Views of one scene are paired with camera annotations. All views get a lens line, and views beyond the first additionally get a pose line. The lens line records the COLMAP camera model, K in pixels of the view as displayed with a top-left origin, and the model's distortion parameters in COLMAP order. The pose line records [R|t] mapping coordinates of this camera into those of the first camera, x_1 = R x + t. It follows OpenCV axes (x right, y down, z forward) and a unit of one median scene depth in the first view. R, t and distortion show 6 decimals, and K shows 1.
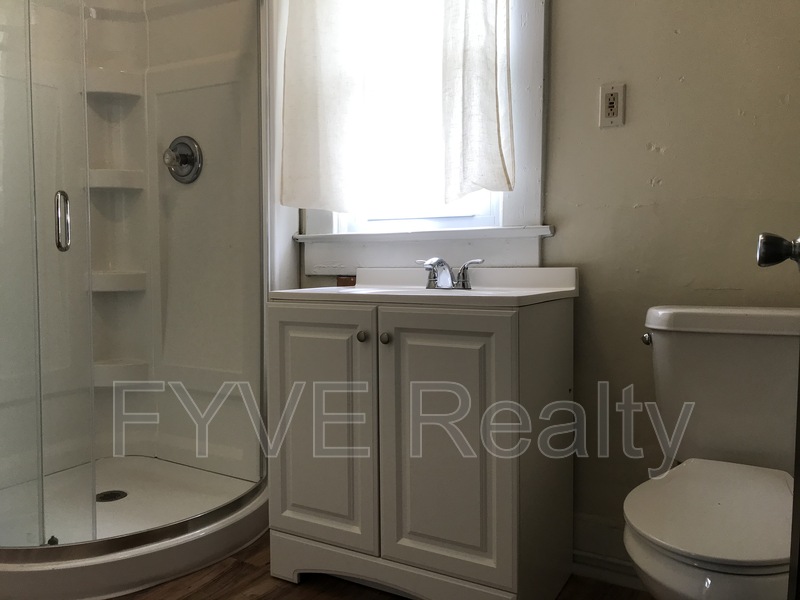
lens RADIAL K [[656.3, 0, 400.1], [0, 656.3, 300.7], [0, 0, 1]] dist [0.020028, -0.015898]
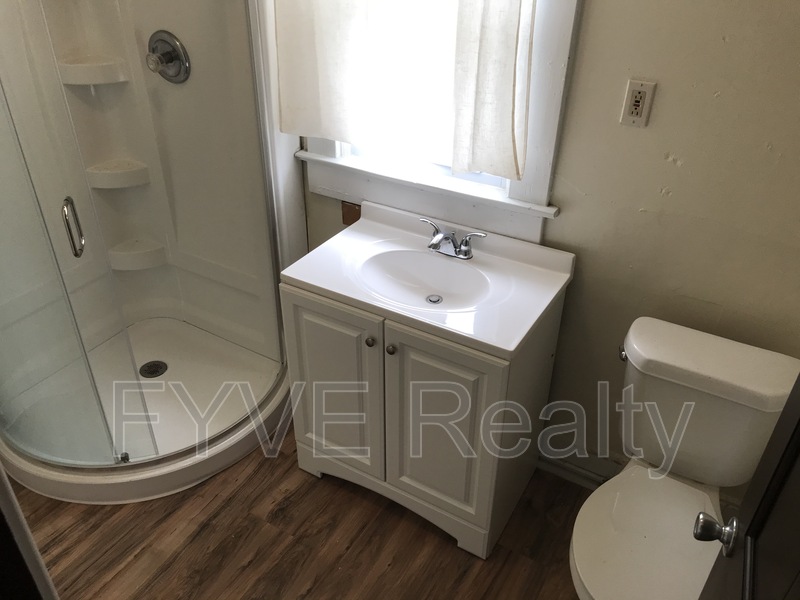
lens RADIAL K [[656.3, 0, 399.6], [0, 656.3, 301.2], [0, 0, 1]] dist [0.020028, -0.015898]
pose [[0.999921, 0.012027, 0.003785, -0.011345], [-0.012329, 0.869711, 0.493407, -0.483615], [0.002643, -0.493414, 0.869791, 0.056571]]
